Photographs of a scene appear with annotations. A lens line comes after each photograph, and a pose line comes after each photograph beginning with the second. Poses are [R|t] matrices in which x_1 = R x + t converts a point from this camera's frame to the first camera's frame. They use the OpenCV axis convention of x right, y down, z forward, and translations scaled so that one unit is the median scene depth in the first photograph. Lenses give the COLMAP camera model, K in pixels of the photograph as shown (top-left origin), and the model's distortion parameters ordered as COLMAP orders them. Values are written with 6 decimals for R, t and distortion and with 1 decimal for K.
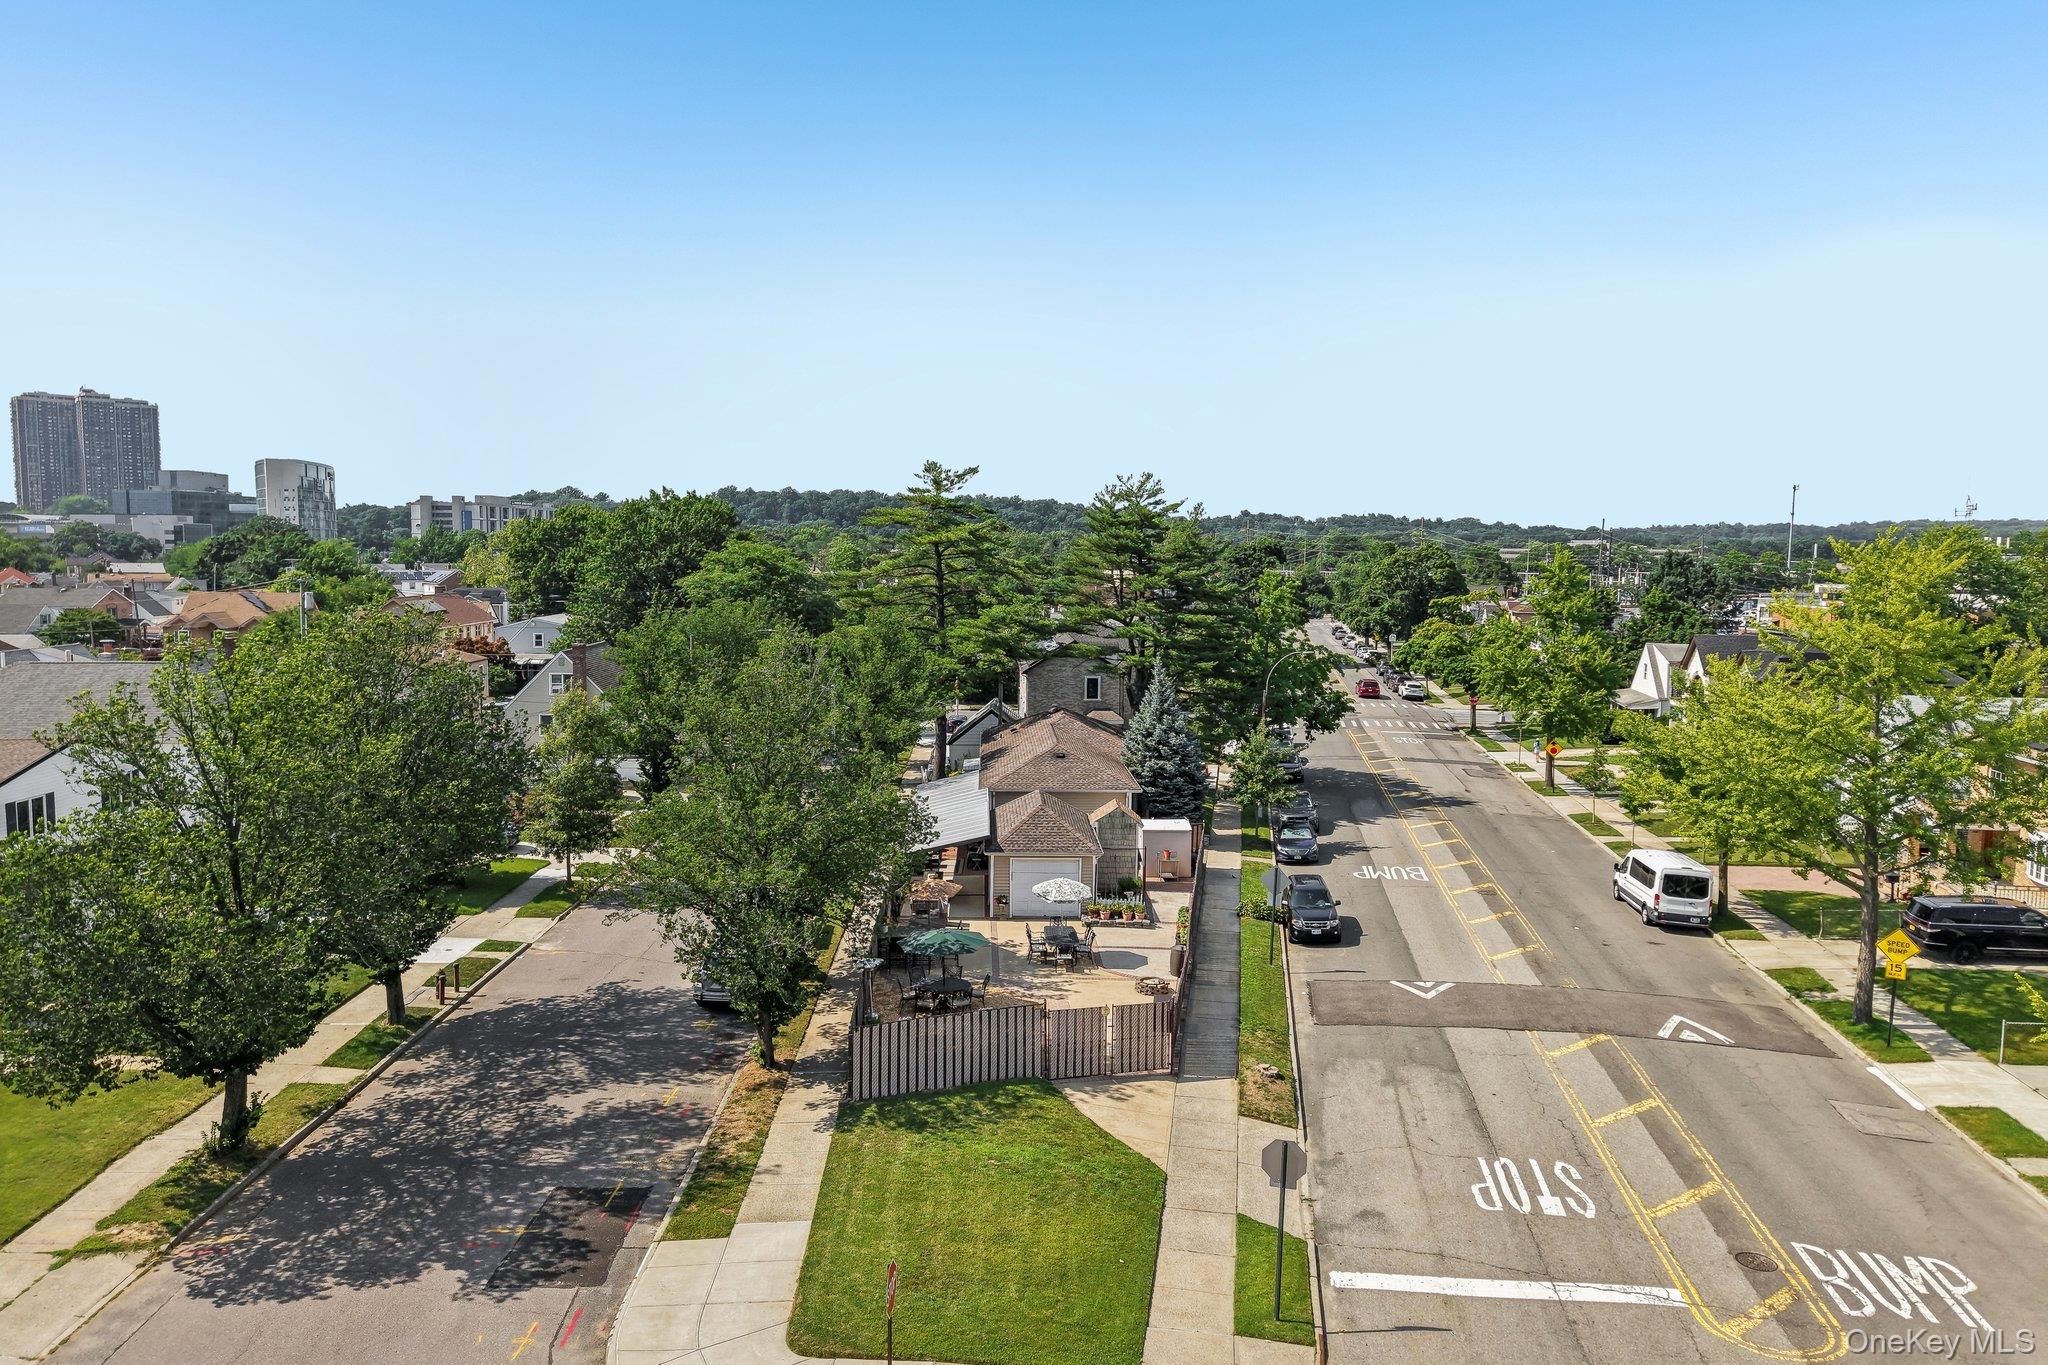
lens RADIAL K [[1359.3, 0, 1027.3], [0, 1359.3, 677.6], [0, 0, 1]] dist [0.048027, -0.052491]
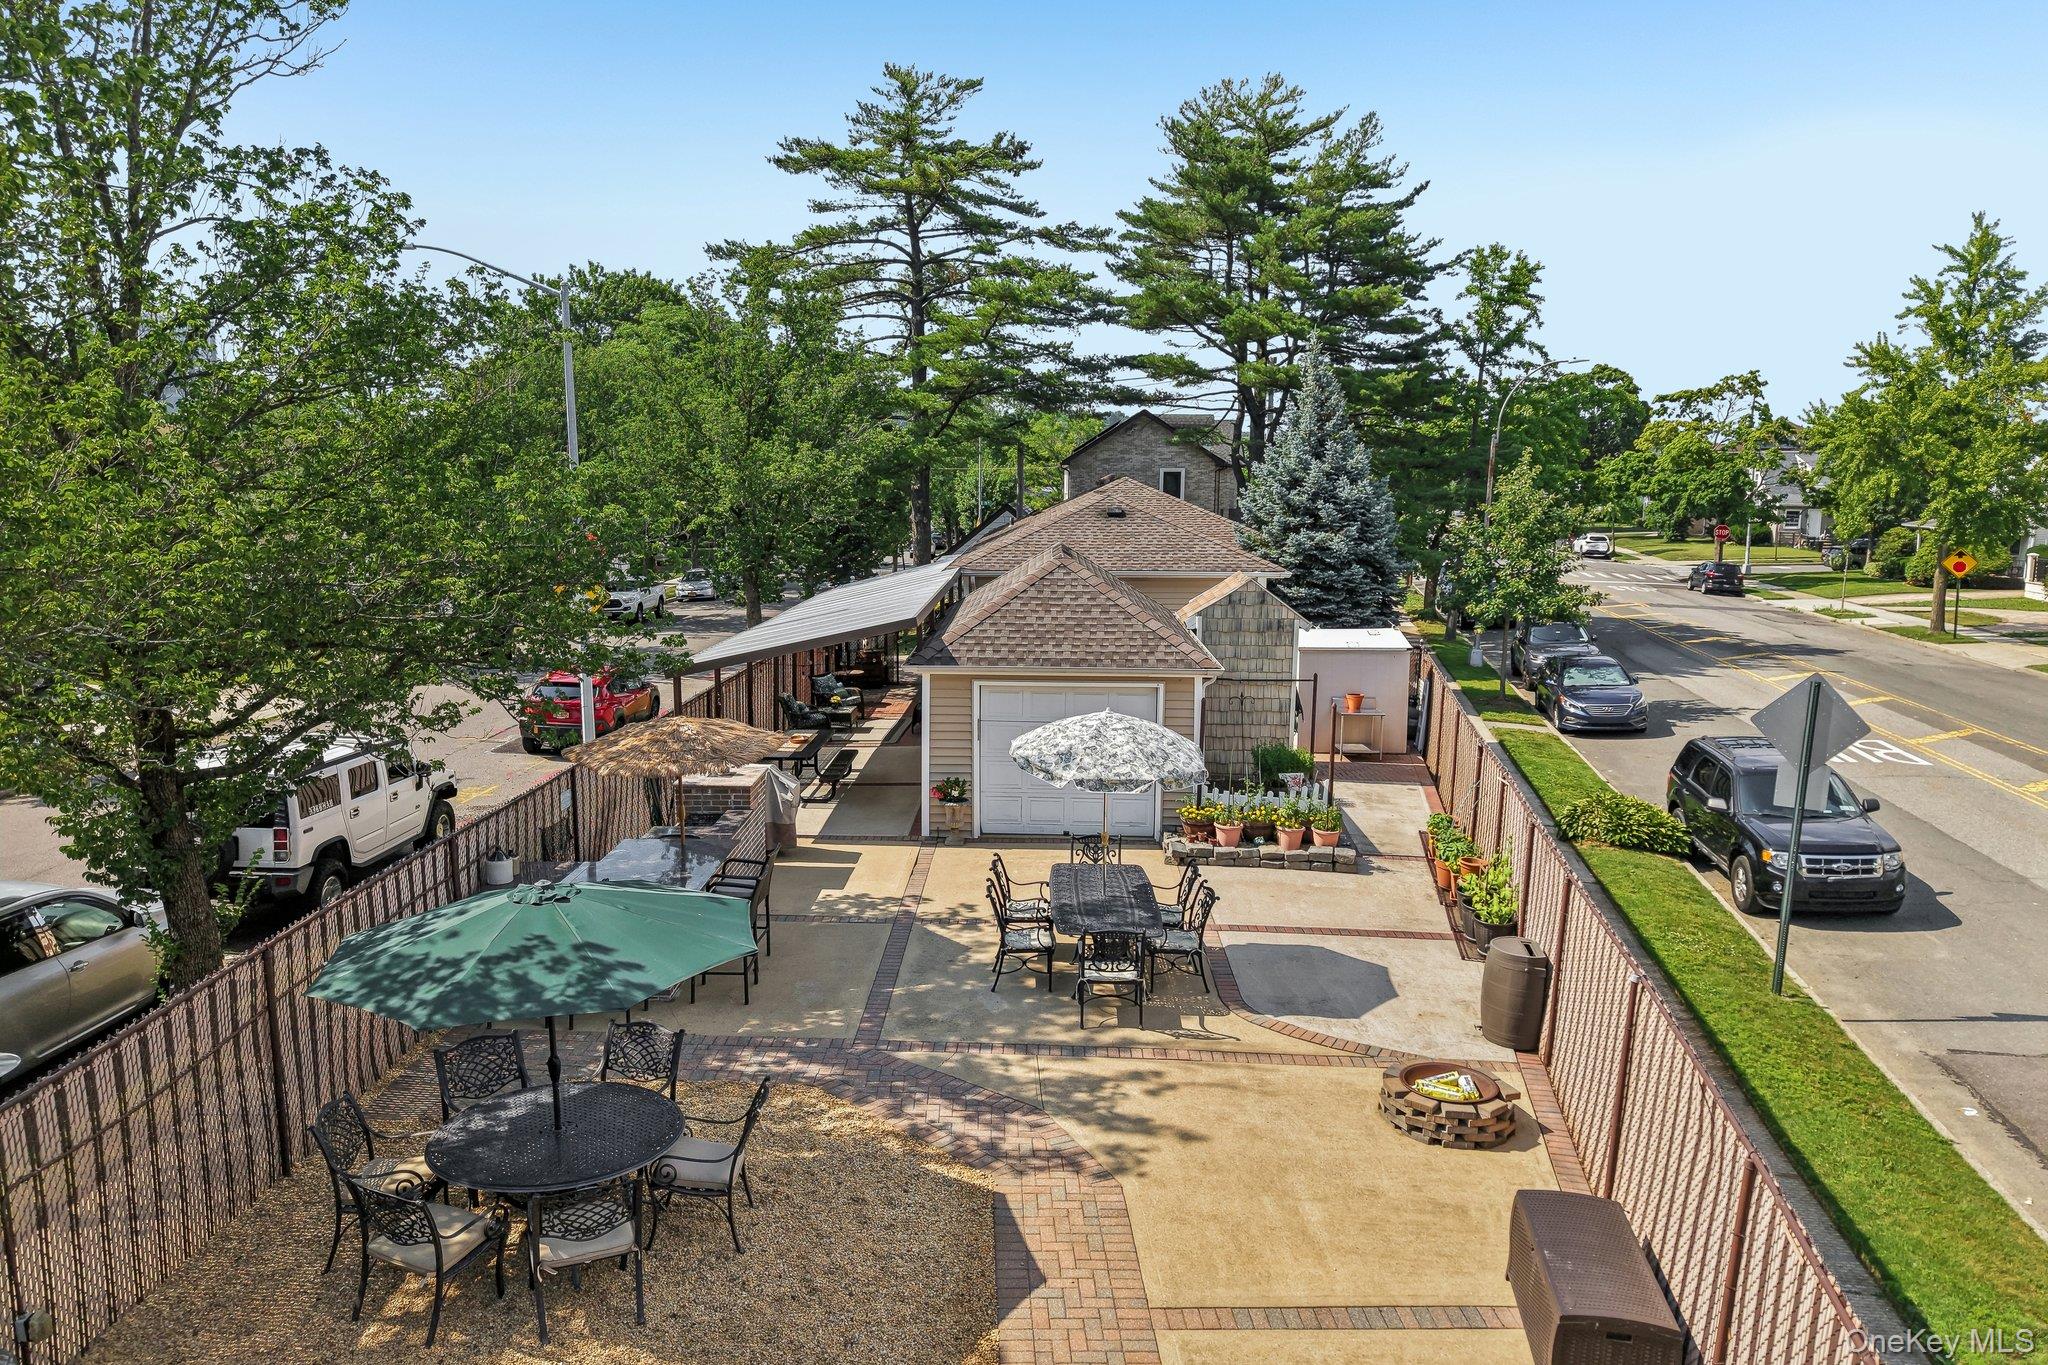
lens RADIAL K [[1363.6, 0, 1029.5], [0, 1363.6, 682.8], [0, 0, 1]] dist [0.036481, -0.036947]
pose [[0.998964, 0.005323, -0.045206, 0.020620], [-0.002672, 0.998283, 0.058518, 0.117071], [0.045439, -0.058337, 0.997262, 0.659226]]
